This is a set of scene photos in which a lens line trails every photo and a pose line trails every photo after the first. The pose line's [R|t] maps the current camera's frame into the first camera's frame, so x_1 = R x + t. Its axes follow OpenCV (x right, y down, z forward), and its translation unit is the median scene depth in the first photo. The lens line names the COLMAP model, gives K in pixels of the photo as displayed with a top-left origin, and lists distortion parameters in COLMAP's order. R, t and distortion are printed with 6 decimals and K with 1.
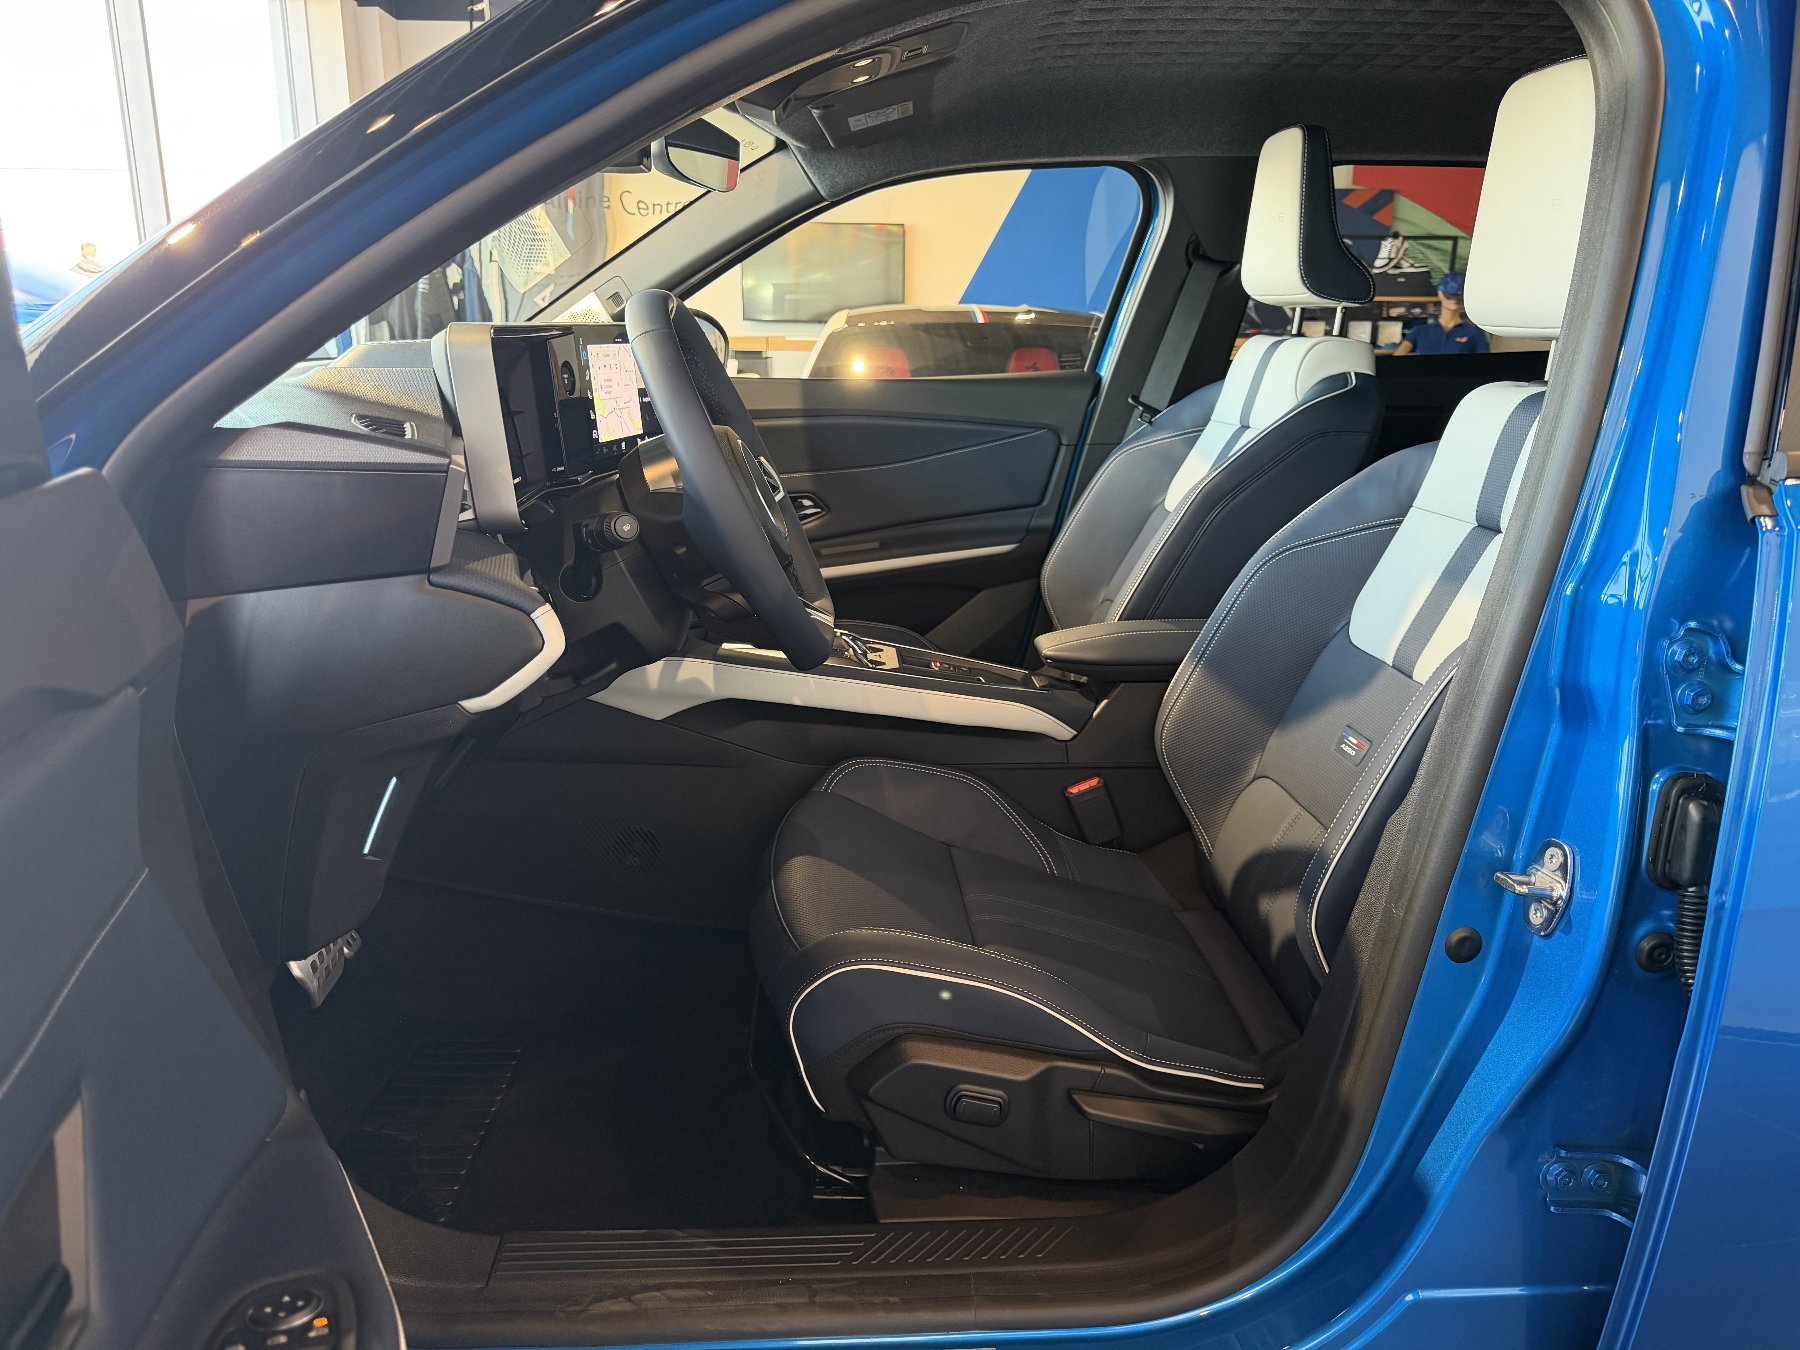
lens RADIAL K [[1261.8, 0, 900.0], [0, 1261.8, 675.0], [0, 0, 1]] dist [0.047922, -0.049833]
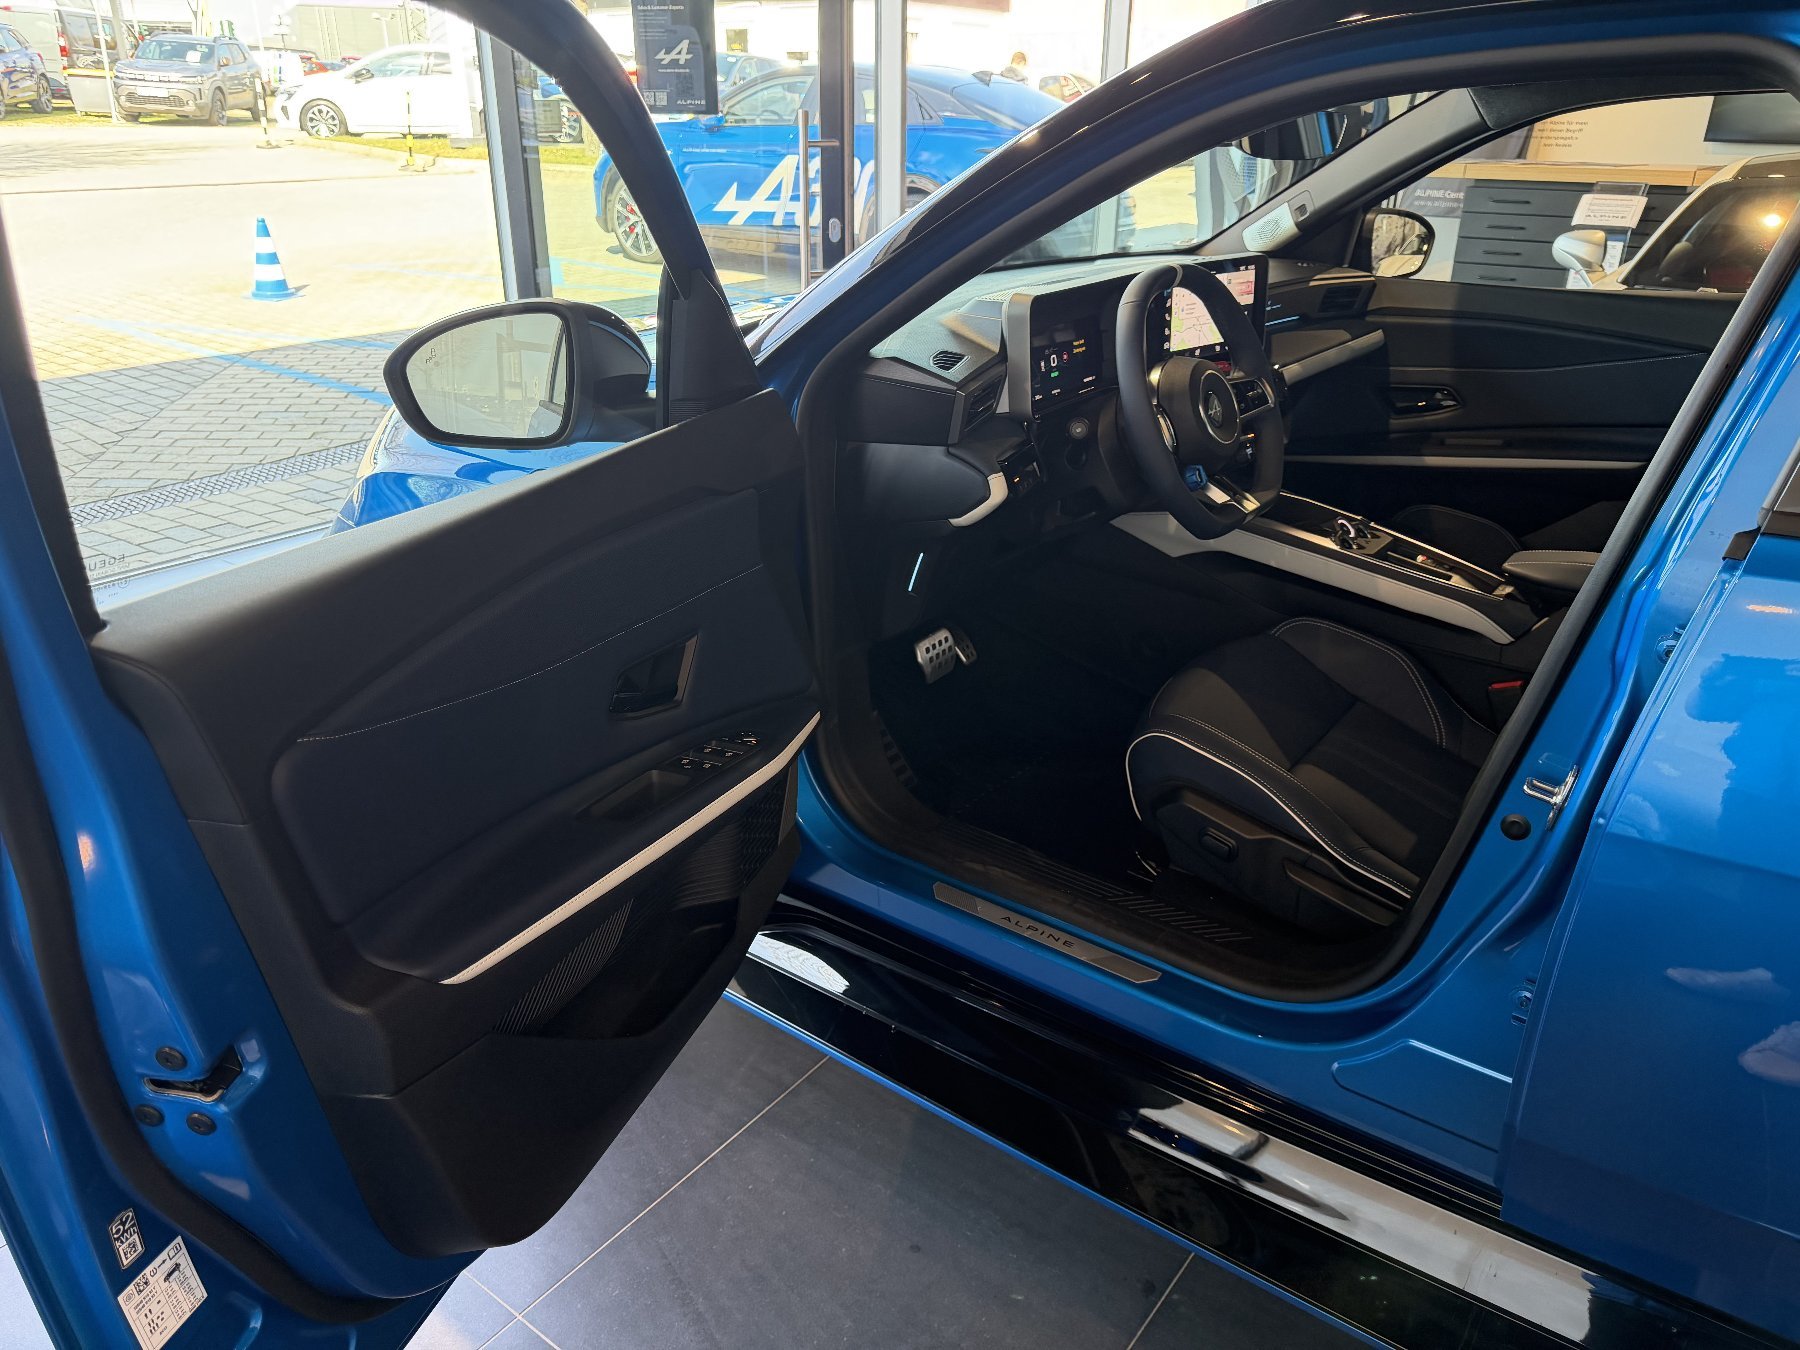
lens RADIAL K [[1261.8, 0, 900.0], [0, 1261.8, 675.0], [0, 0, 1]] dist [0.047922, -0.049833]
pose [[0.770215, 0.255046, -0.584568, 0.419151], [-0.167064, 0.965238, 0.201011, -0.067401], [0.615514, -0.057162, 0.786050, -0.285349]]
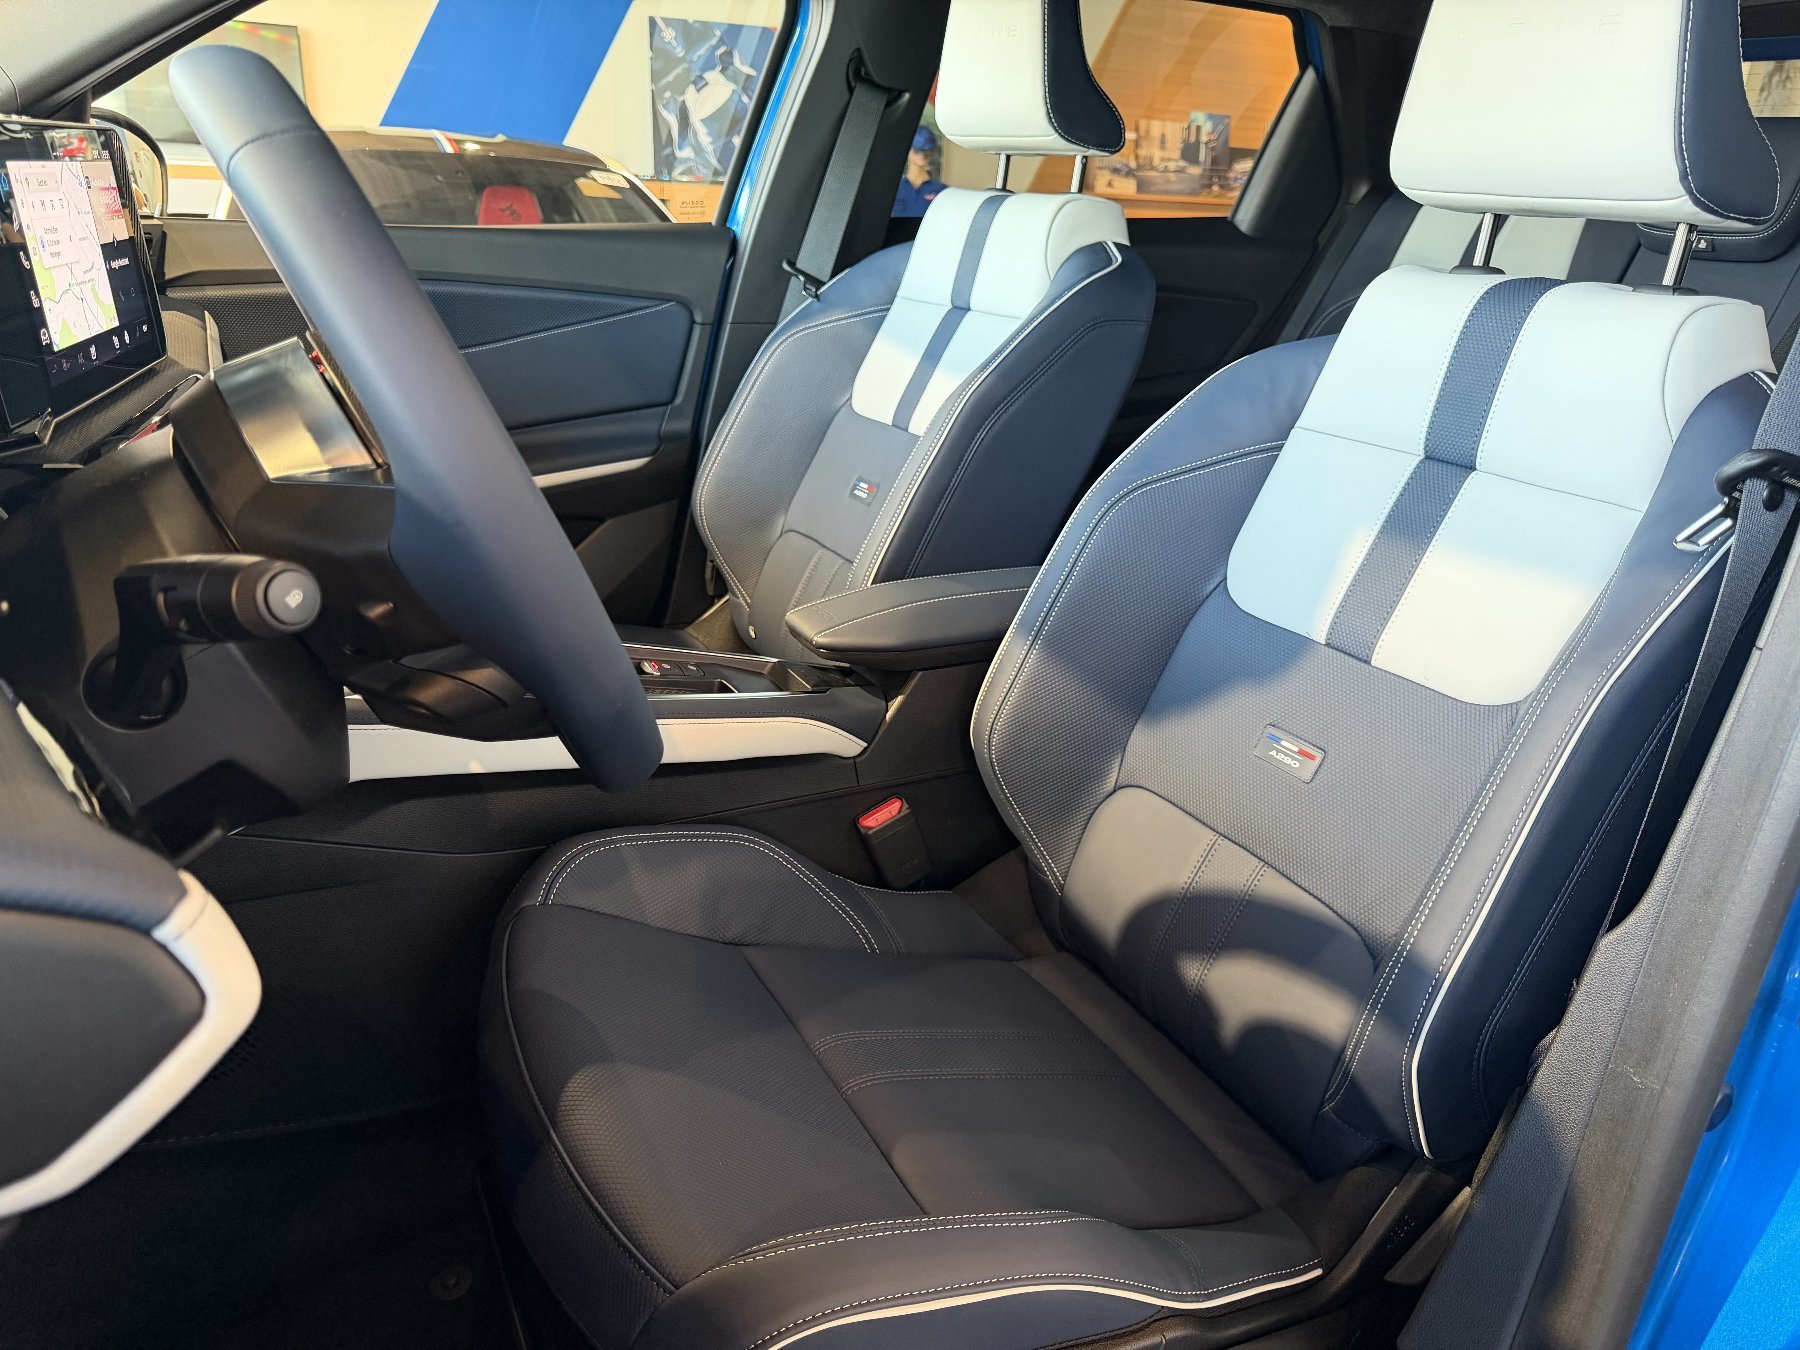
lens RADIAL K [[1272.8, 0, 910.6], [0, 1272.8, 679.0], [0, 0, 1]] dist [0.080637, -0.147977]
pose [[0.908444, -0.112514, 0.402580, -0.135688], [0.067543, 0.989948, 0.124260, -0.085797], [-0.412514, -0.085692, 0.906912, 0.340236]]
